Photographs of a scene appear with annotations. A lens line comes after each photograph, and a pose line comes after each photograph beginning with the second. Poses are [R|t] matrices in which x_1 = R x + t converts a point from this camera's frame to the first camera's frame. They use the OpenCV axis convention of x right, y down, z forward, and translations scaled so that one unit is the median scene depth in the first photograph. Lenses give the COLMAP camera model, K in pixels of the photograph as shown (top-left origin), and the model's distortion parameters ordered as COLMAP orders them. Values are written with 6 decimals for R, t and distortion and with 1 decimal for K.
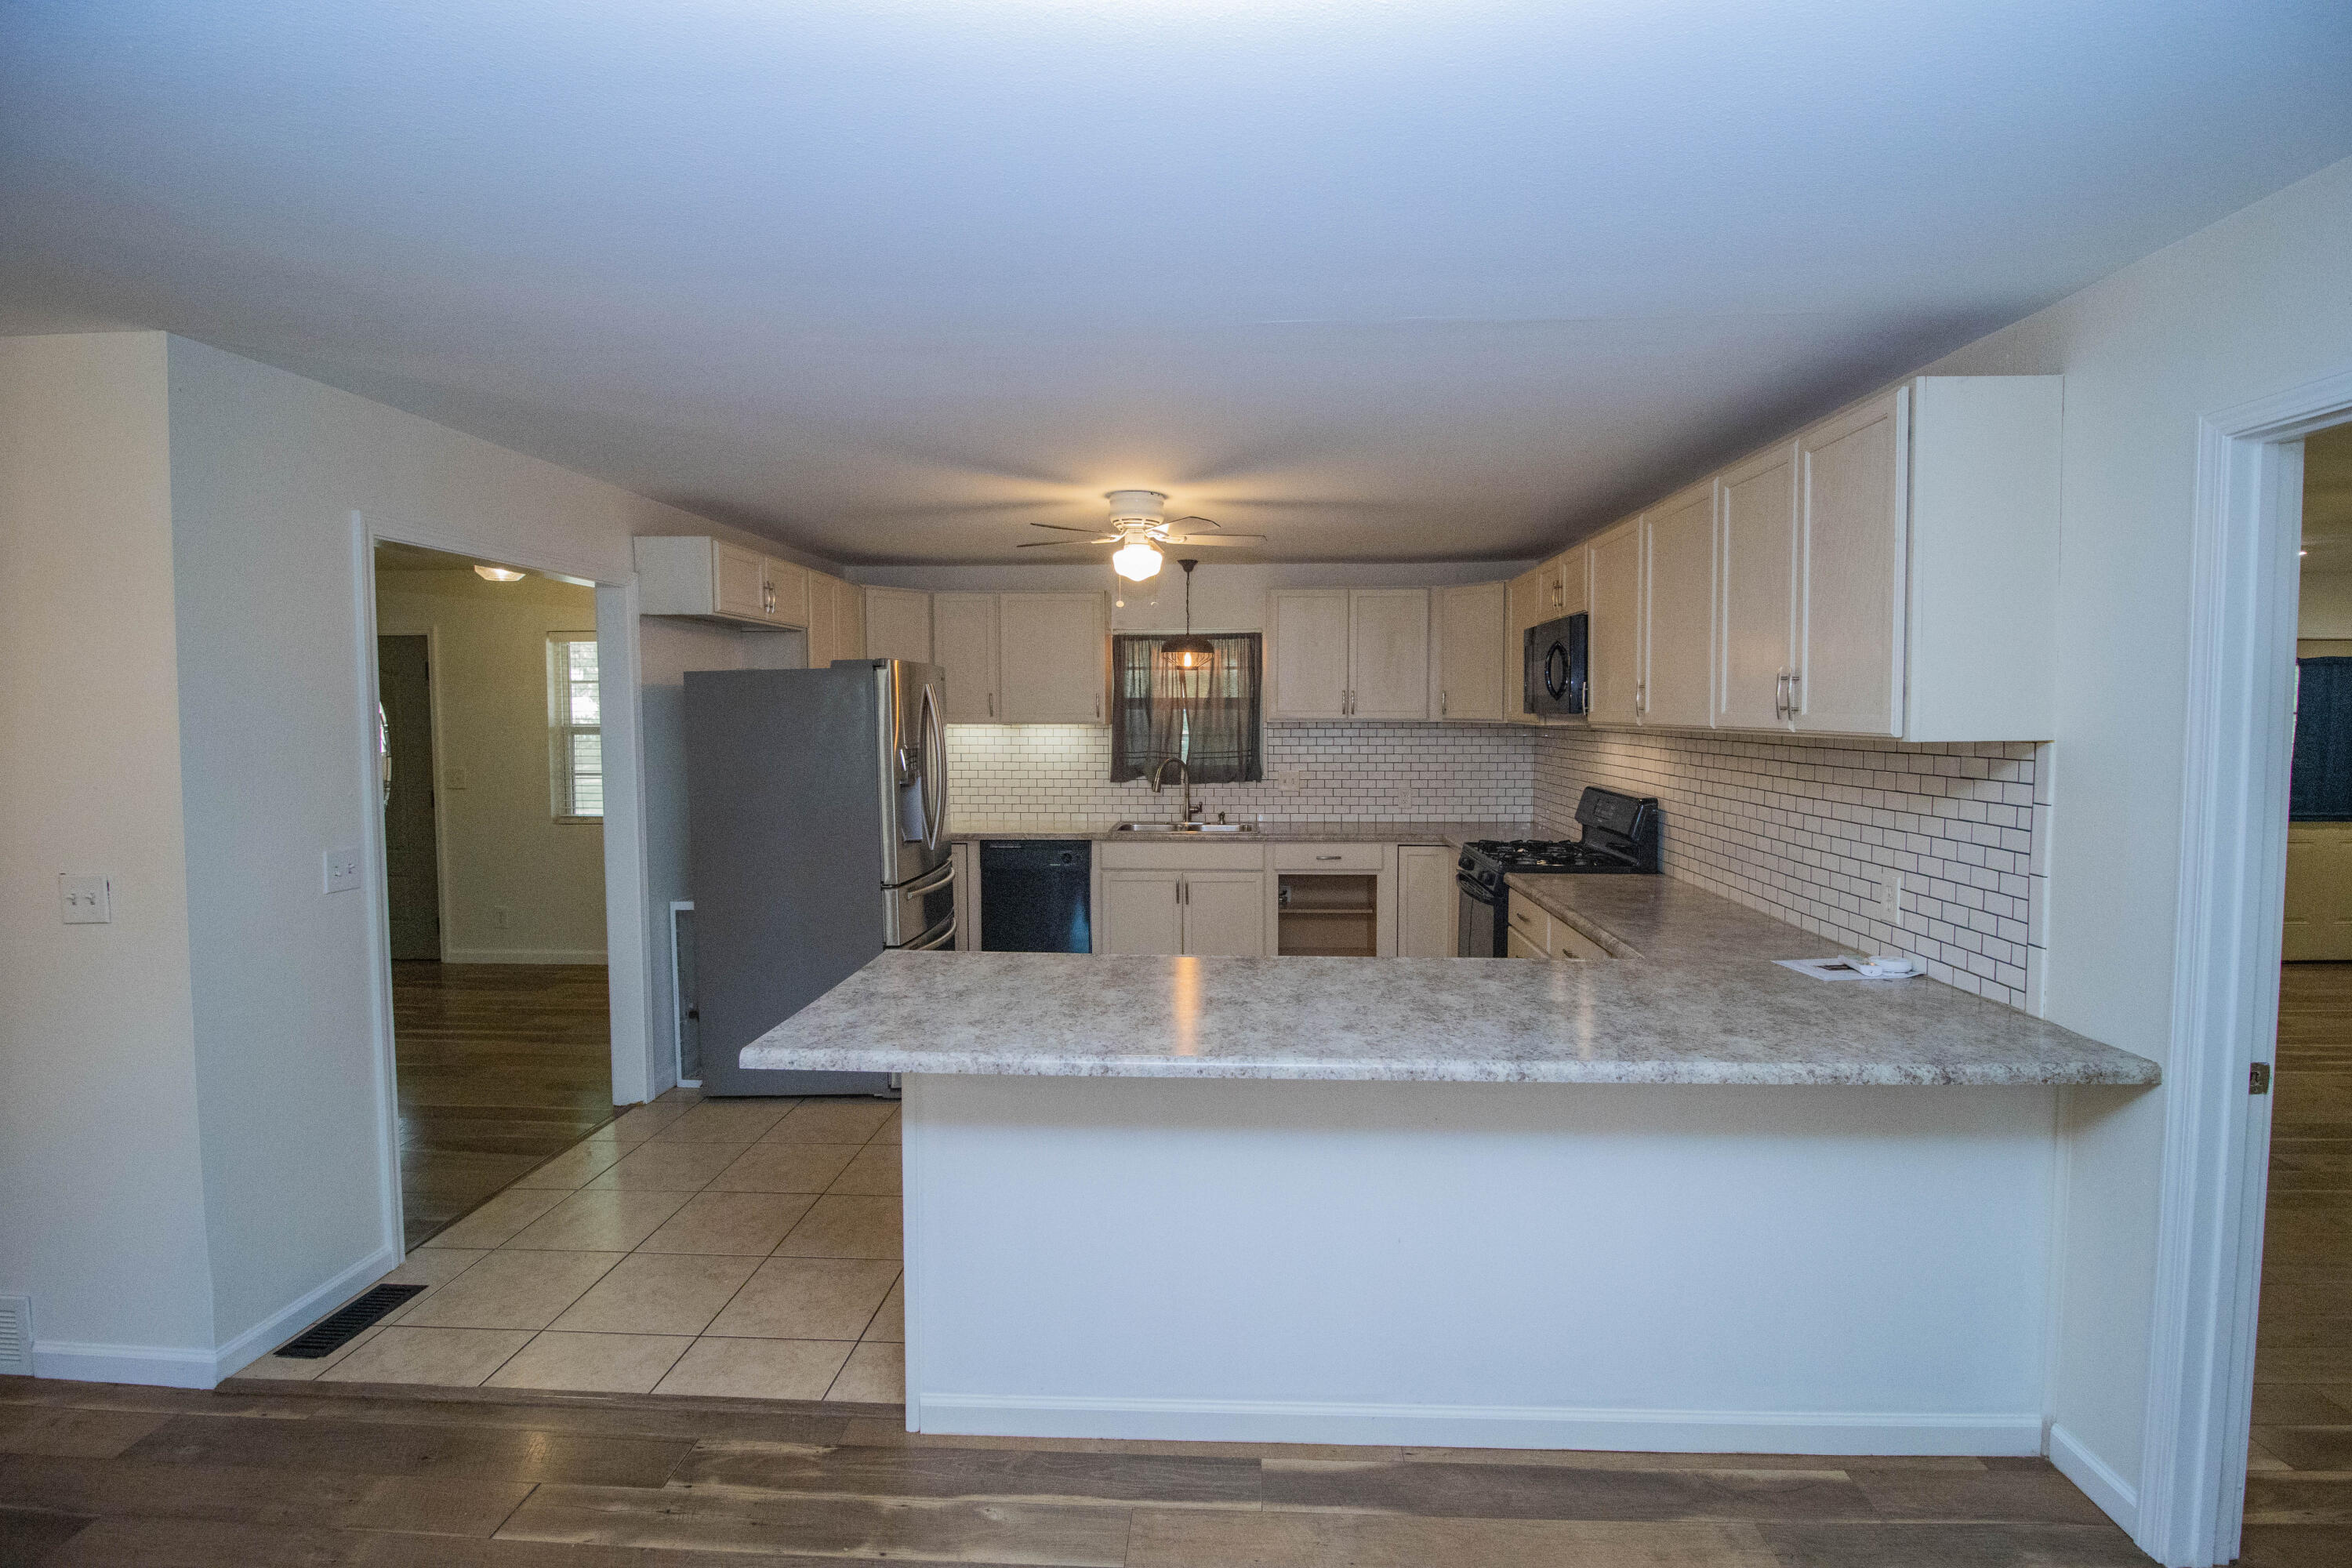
lens RADIAL K [[1104.7, 0, 1202.6], [0, 1104.7, 767.9], [0, 0, 1]] dist [-0.003383, -0.010557]
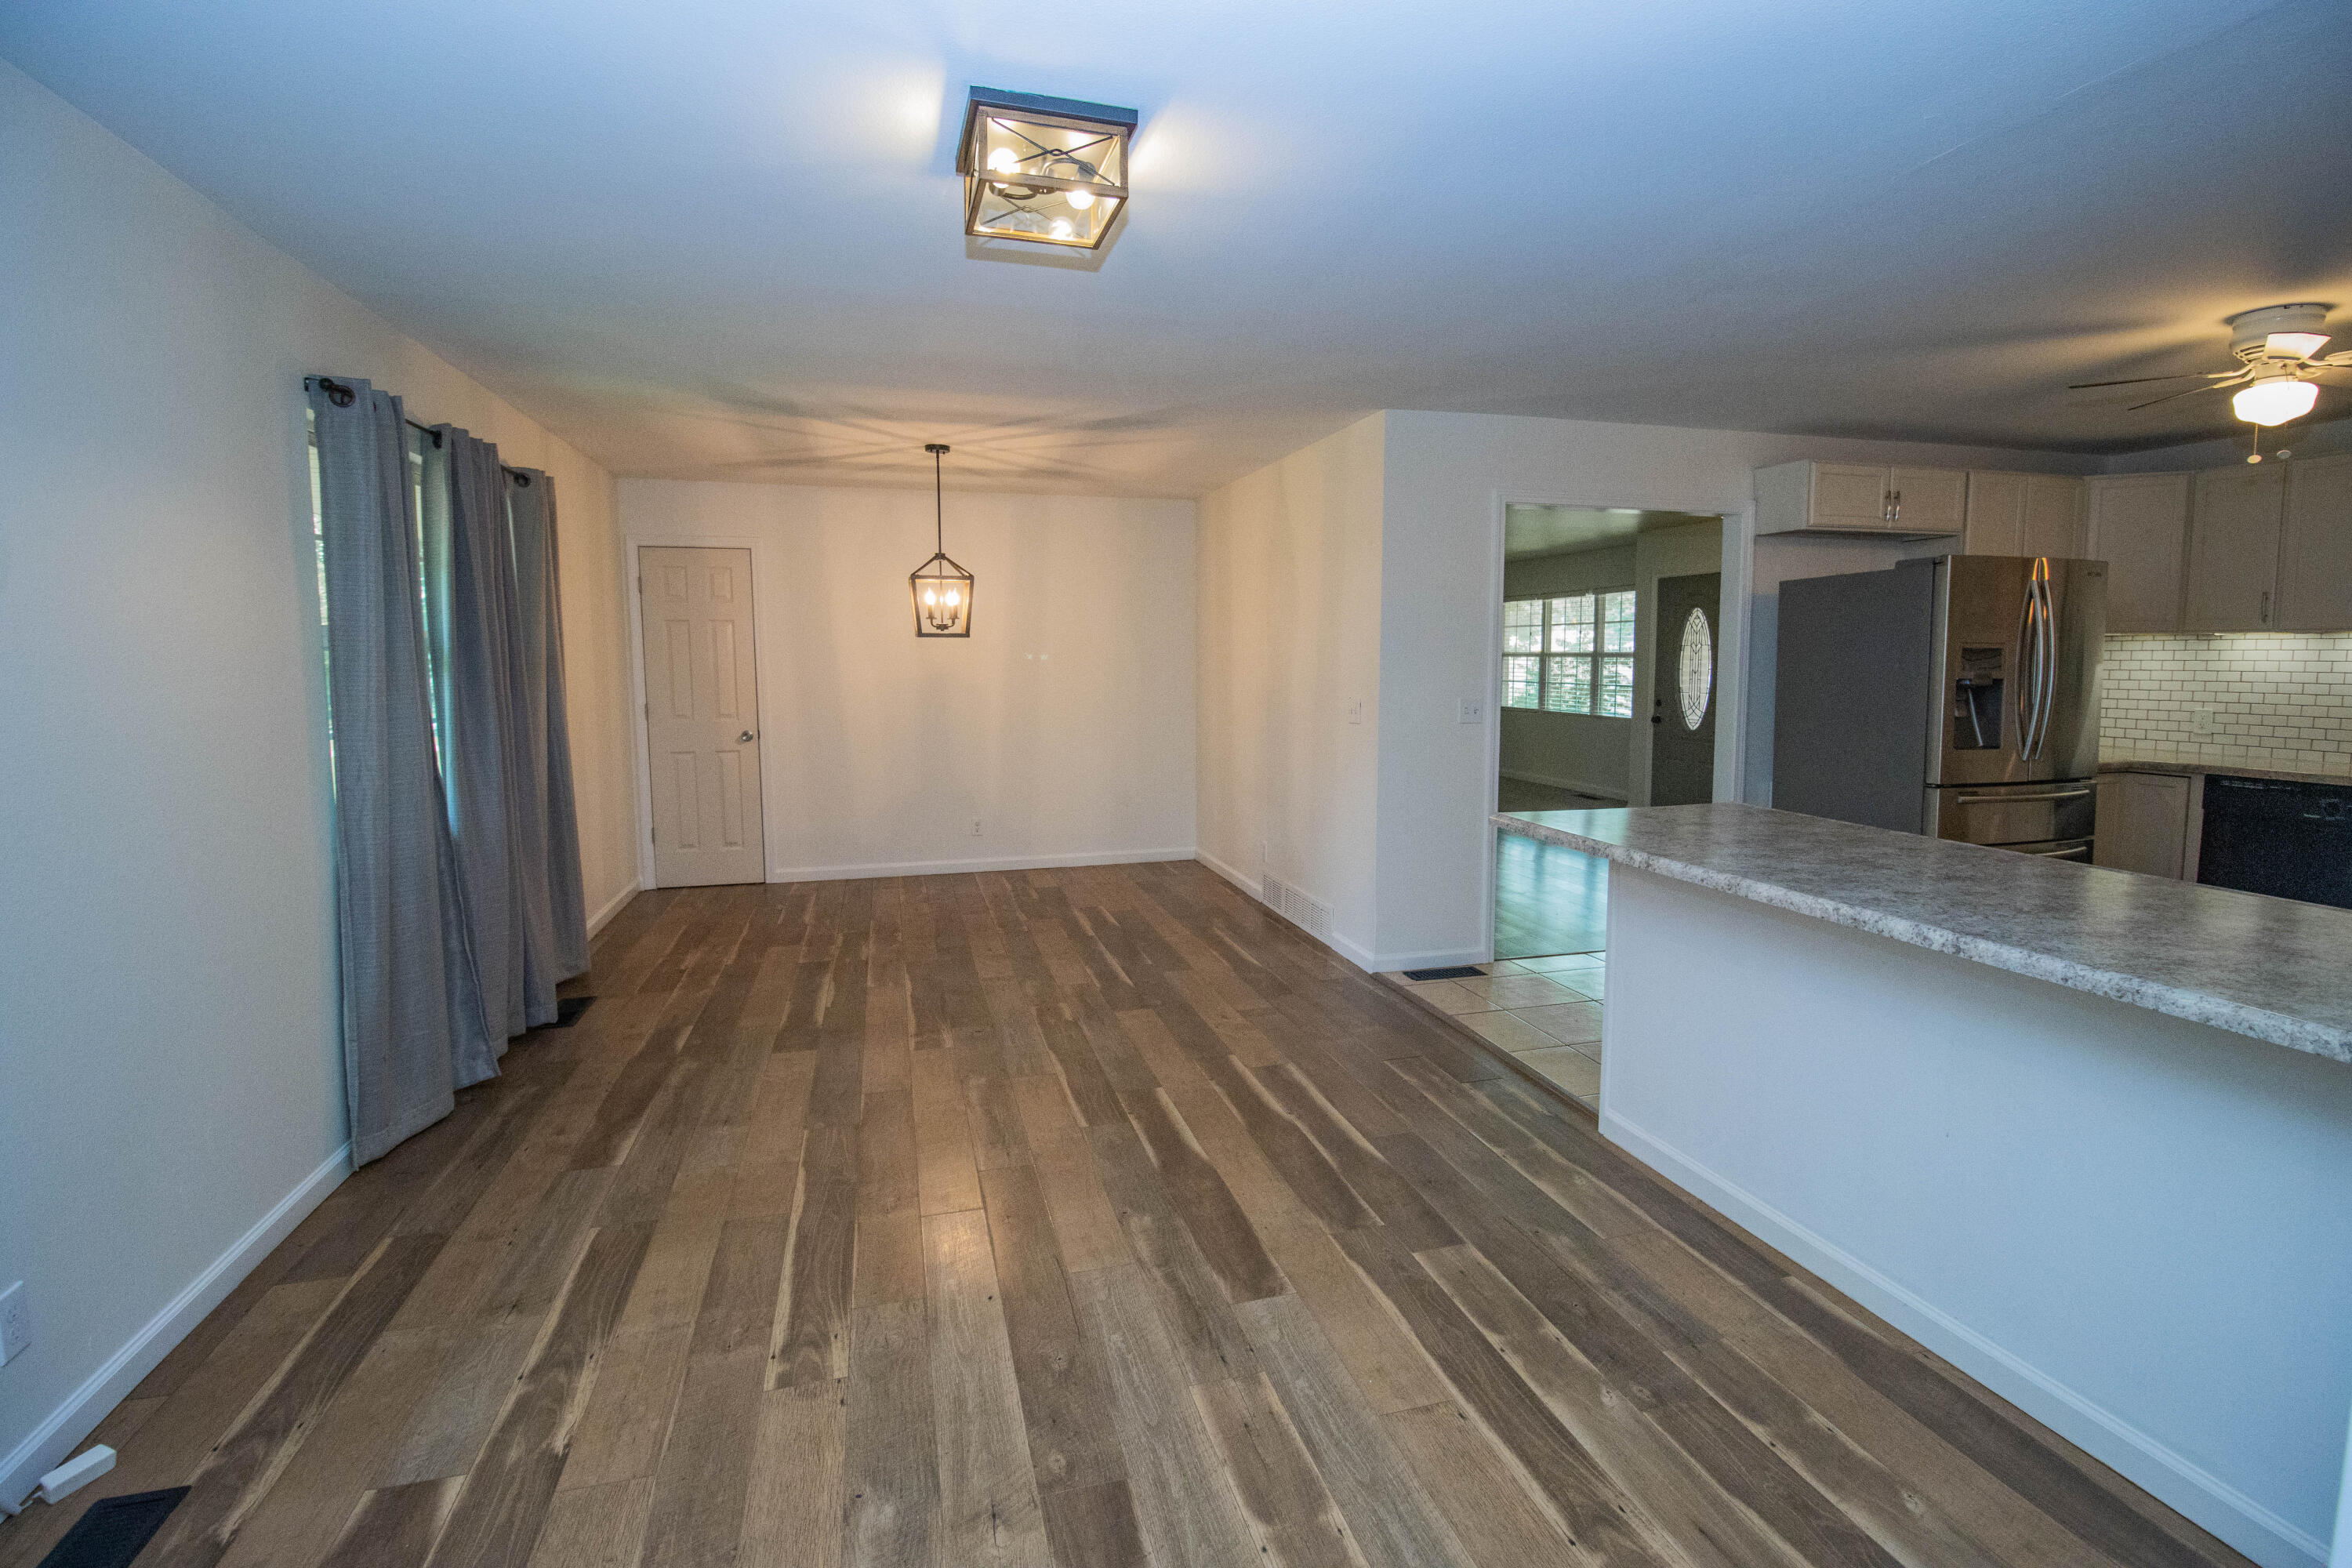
lens RADIAL K [[1104.7, 0, 1202.6], [0, 1104.7, 767.9], [0, 0, 1]] dist [-0.003383, -0.010557]
pose [[0.319661, 0.094629, -0.942795, 0.321031], [-0.048259, 0.995335, 0.083540, 0.029414], [0.946302, 0.018794, 0.322737, 0.041007]]
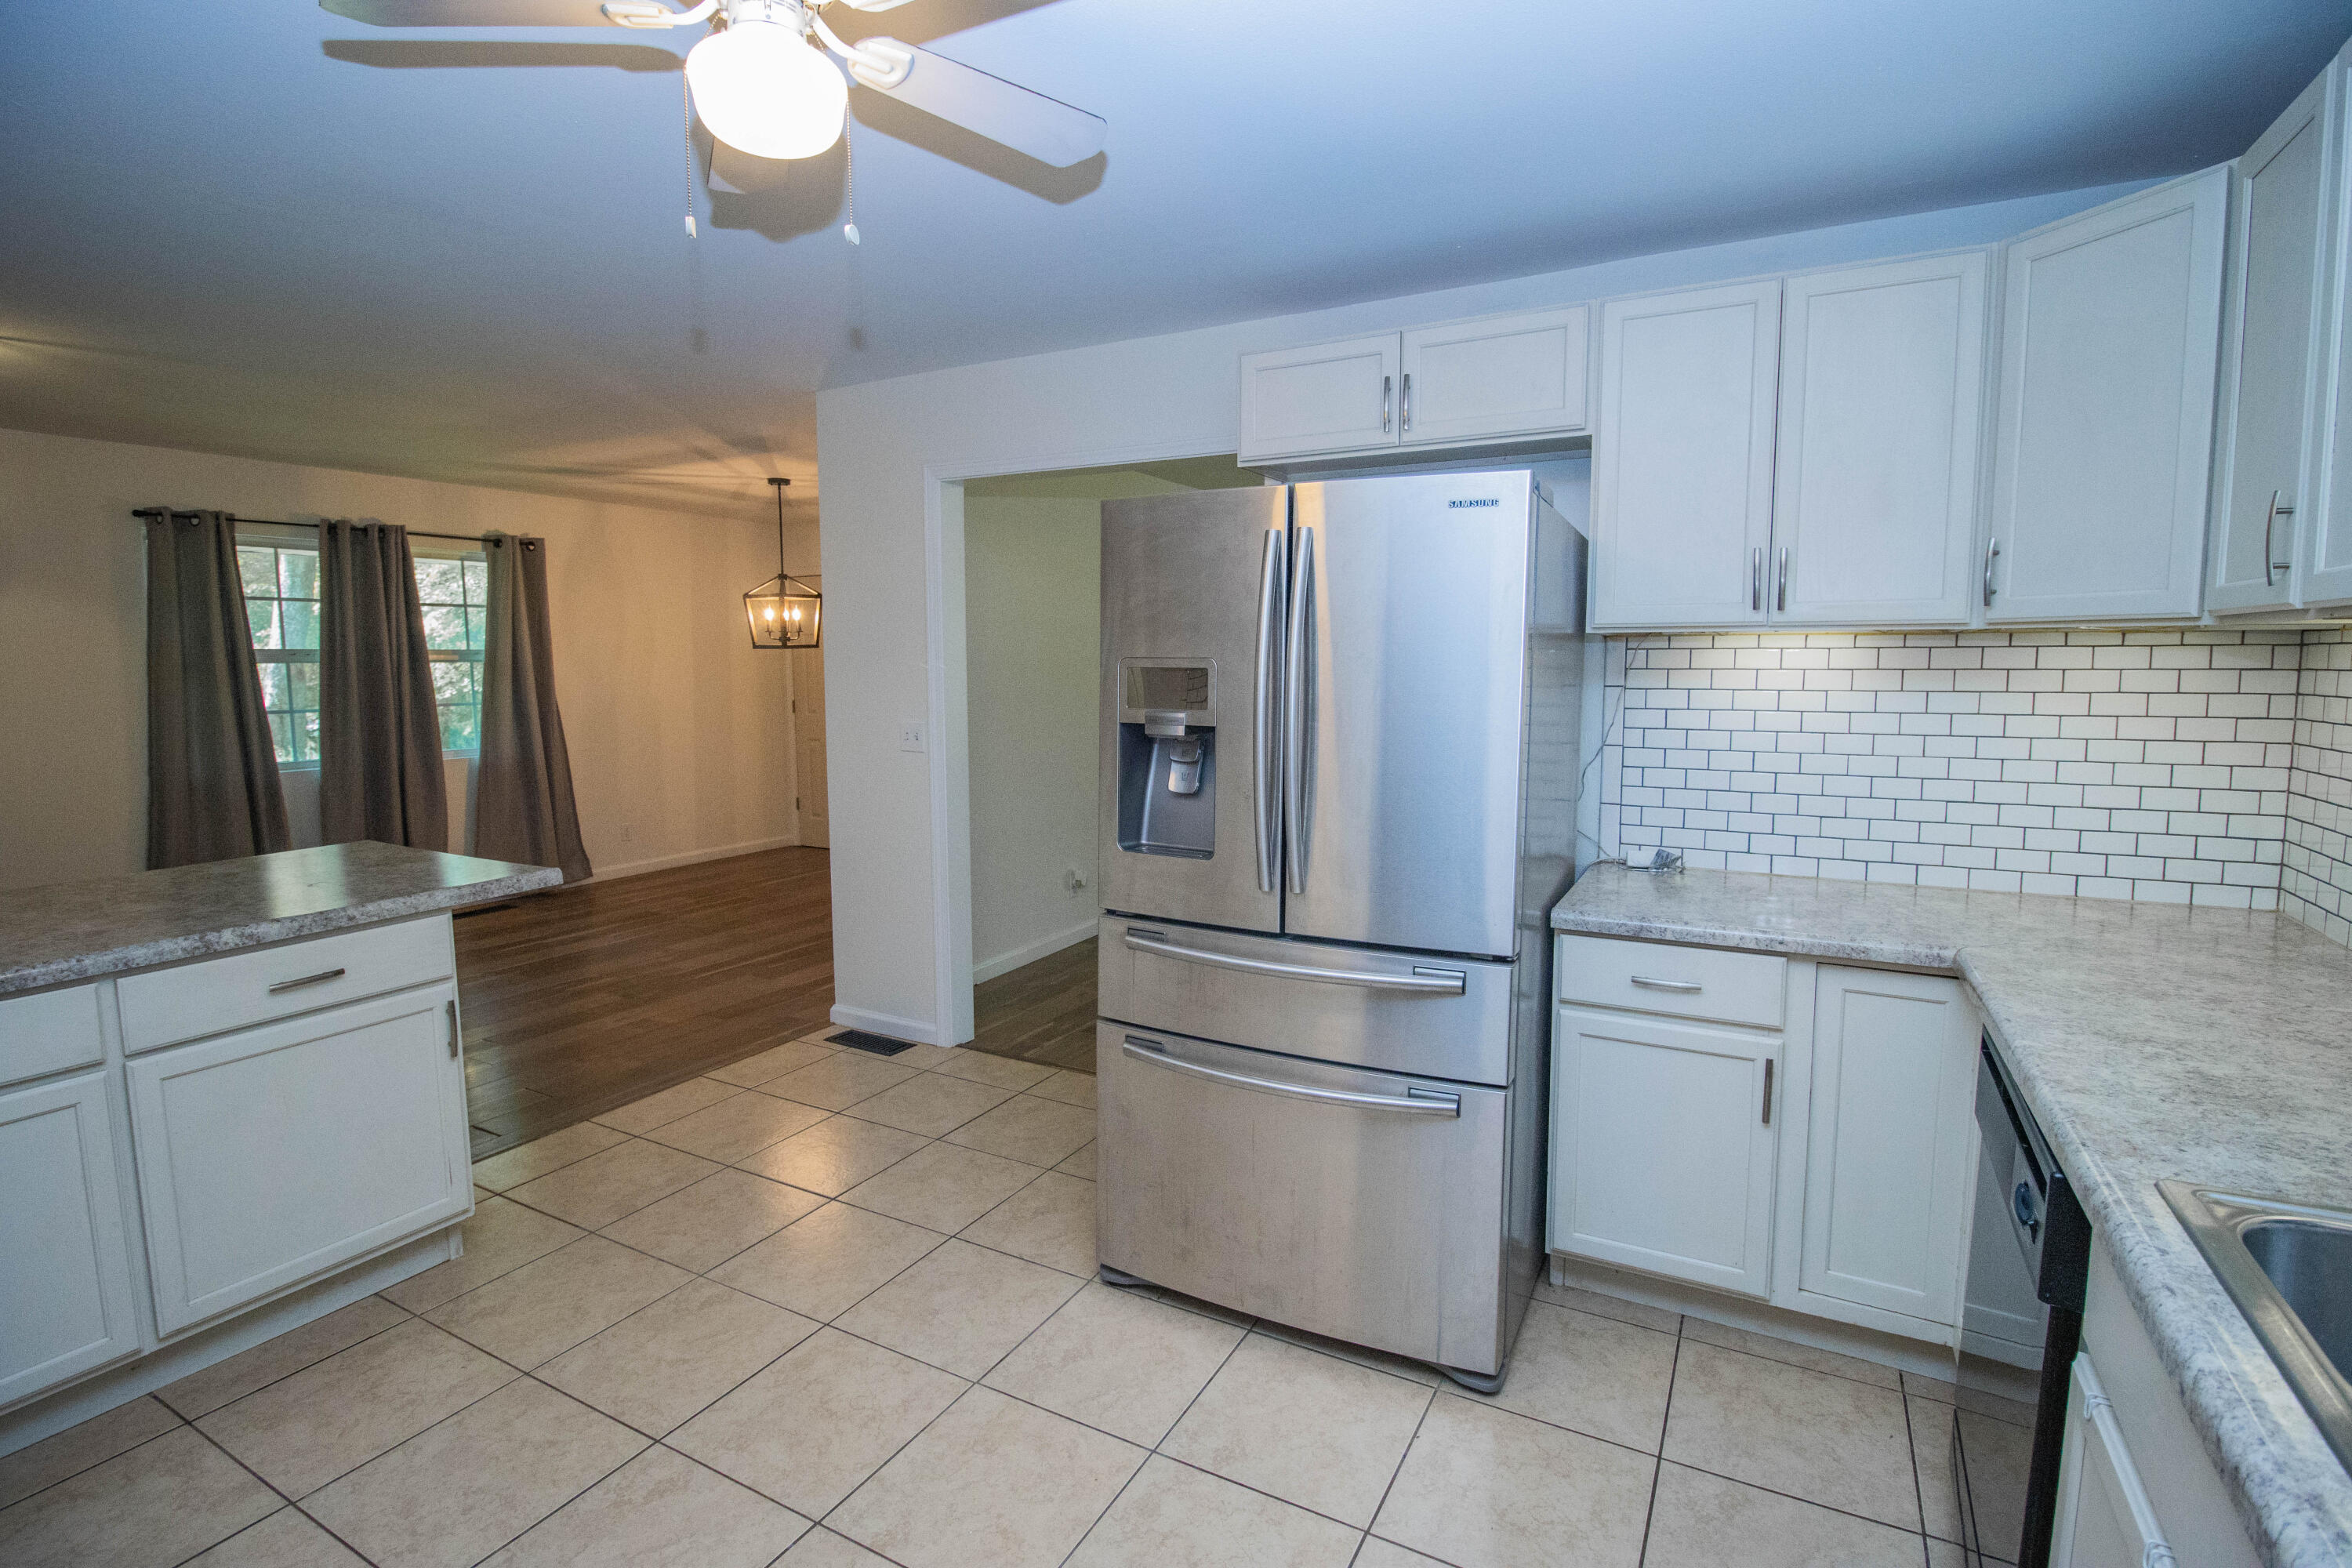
lens RADIAL K [[1122.6, 0, 1198.5], [0, 1122.6, 770.1], [0, 0, 1]] dist [0.003046, -0.013068]
pose [[-0.449072, 0.092478, -0.888697, 0.145537], [-0.041128, 0.991436, 0.123952, -0.024980], [0.892549, 0.092214, -0.441422, 0.942002]]
